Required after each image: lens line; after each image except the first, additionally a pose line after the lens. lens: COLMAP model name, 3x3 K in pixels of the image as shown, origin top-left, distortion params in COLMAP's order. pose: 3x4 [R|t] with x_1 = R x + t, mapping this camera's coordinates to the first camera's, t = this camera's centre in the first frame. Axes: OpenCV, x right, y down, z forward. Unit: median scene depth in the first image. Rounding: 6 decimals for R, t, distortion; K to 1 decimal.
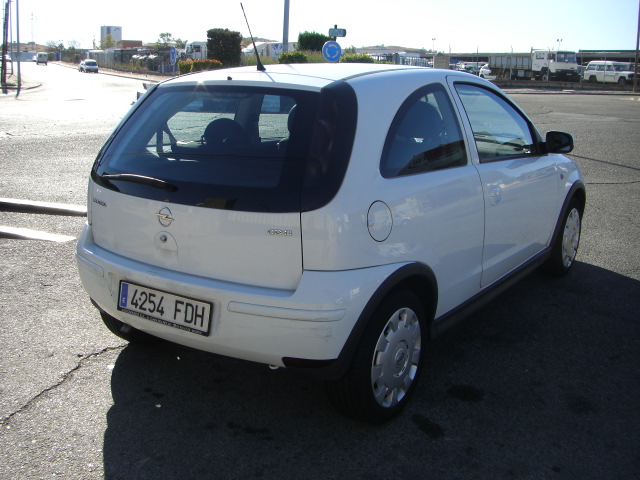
lens RADIAL K [[726.1, 0, 319.3], [0, 726.1, 242.8], [0, 0, 1]] dist [-0.136981, 0.000000]
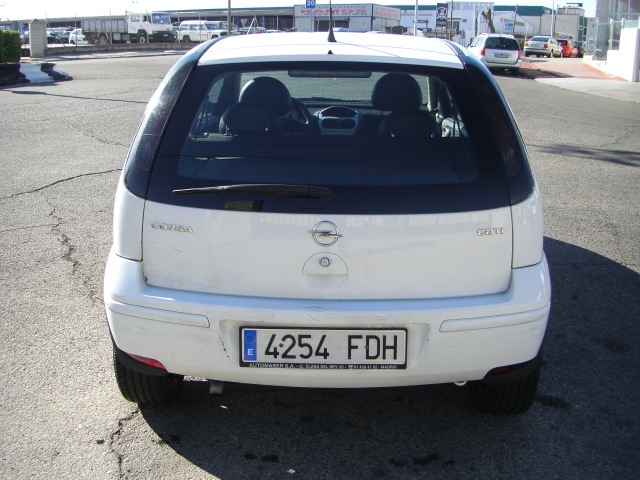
lens RADIAL K [[726.1, 0, 320.3], [0, 726.1, 240.3], [0, 0, 1]] dist [-0.136981, 0.000000]
pose [[0.837066, -0.157025, 0.524083, -0.596147], [0.132486, 0.987594, 0.084294, -0.090713], [-0.530817, -0.001126, 0.847486, 0.324850]]
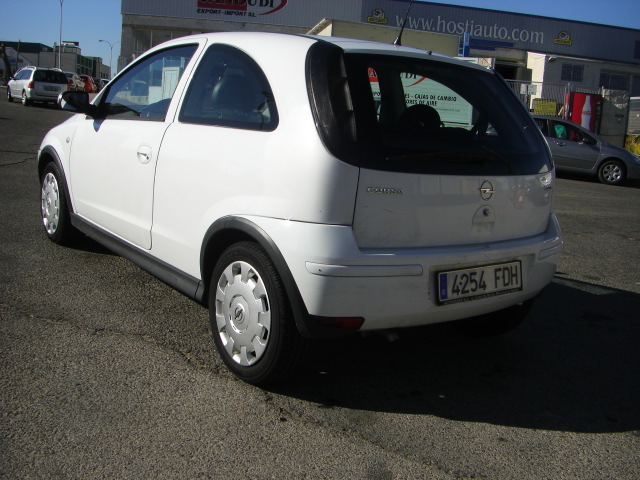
lens RADIAL K [[726.1, 0, 321.9], [0, 726.1, 239.4], [0, 0, 1]] dist [-0.136981, 0.000000]
pose [[0.289111, -0.173969, 0.941355, -1.175666], [0.153997, 0.978994, 0.133628, -0.131955], [-0.944828, 0.106332, 0.309829, 0.866596]]
